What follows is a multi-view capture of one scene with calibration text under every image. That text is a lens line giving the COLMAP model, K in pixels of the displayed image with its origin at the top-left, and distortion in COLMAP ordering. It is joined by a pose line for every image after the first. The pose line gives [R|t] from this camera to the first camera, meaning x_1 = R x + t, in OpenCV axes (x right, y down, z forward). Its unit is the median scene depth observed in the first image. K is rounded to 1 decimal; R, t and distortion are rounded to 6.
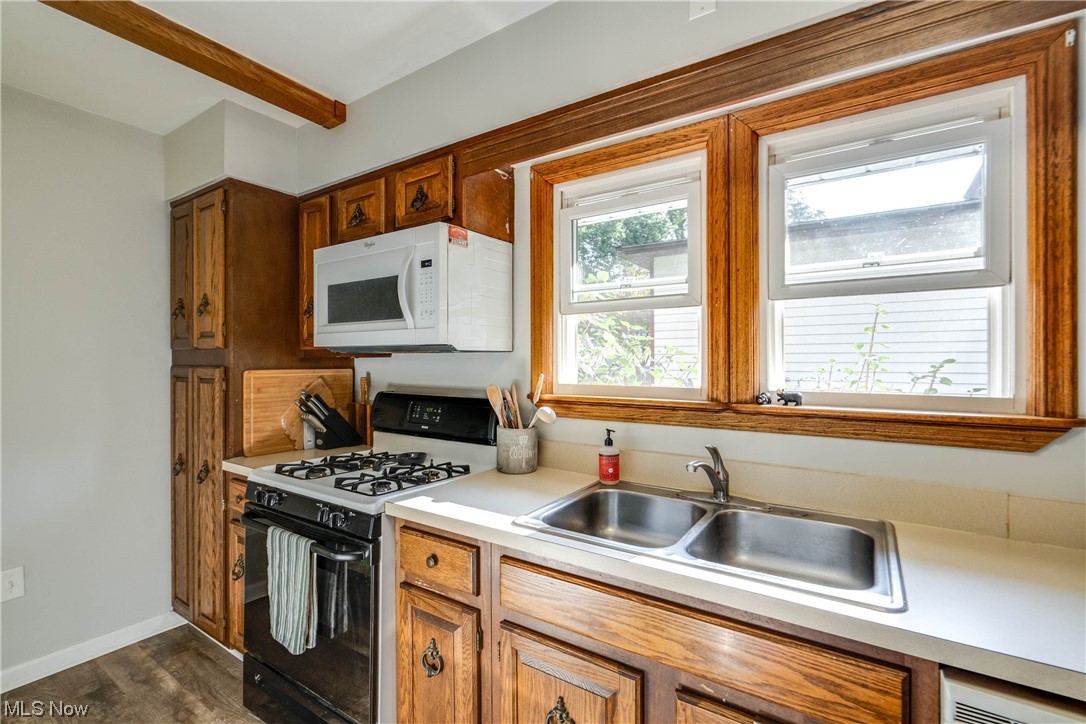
lens RADIAL K [[494.8, 0, 543.4], [0, 494.8, 364.6], [0, 0, 1]] dist [-0.000911, 0.000308]
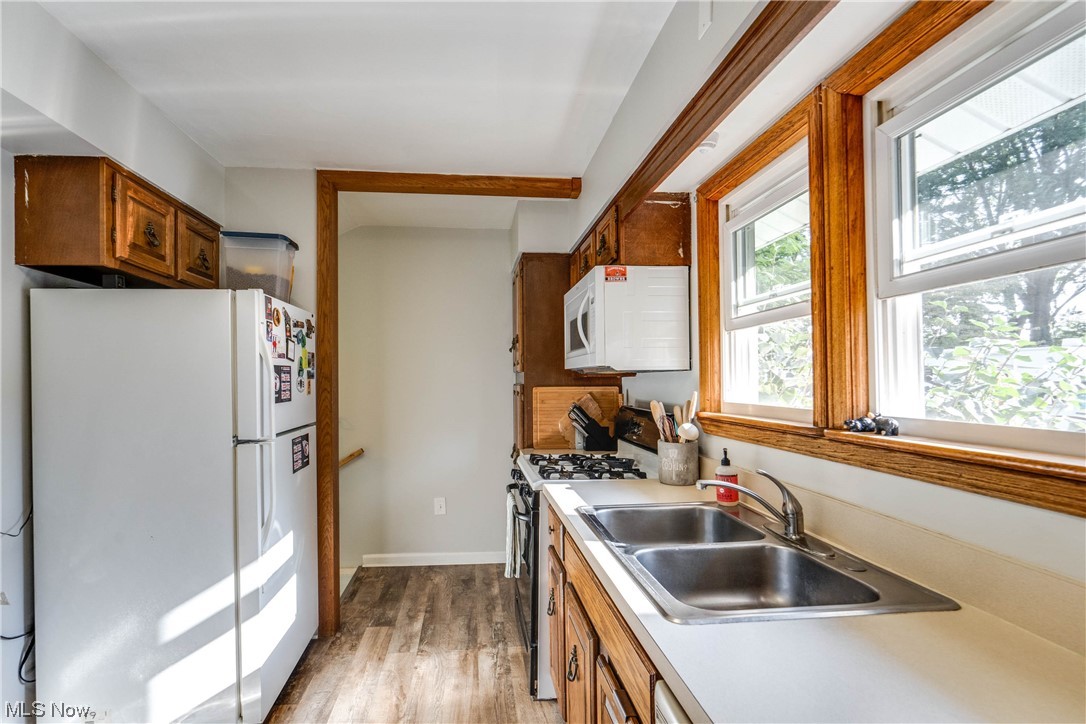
lens RADIAL K [[535.2, 0, 512.1], [0, 535.2, 383.0], [0, 0, 1]] dist [-0.012083, 0.000575]
pose [[0.611678, -0.003146, -0.791101, 0.635421], [0.006649, 0.999977, 0.001164, -0.002756], [0.791079, -0.005971, 0.611685, 0.025899]]
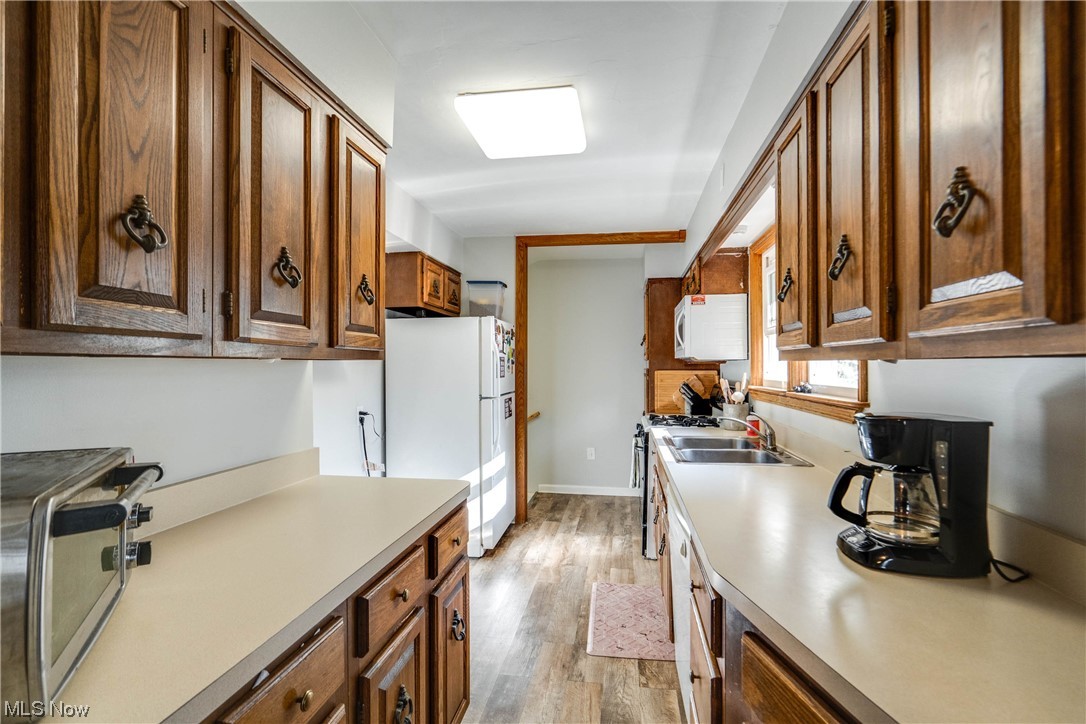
lens RADIAL K [[514.0, 0, 533.0], [0, 514.0, 371.1], [0, 0, 1]] dist [-0.020786, -0.000324]
pose [[0.391000, 0.002518, -0.920387, 1.297358], [0.001175, 0.999994, 0.003236, 0.005941], [0.920390, -0.002347, 0.390994, -0.328671]]
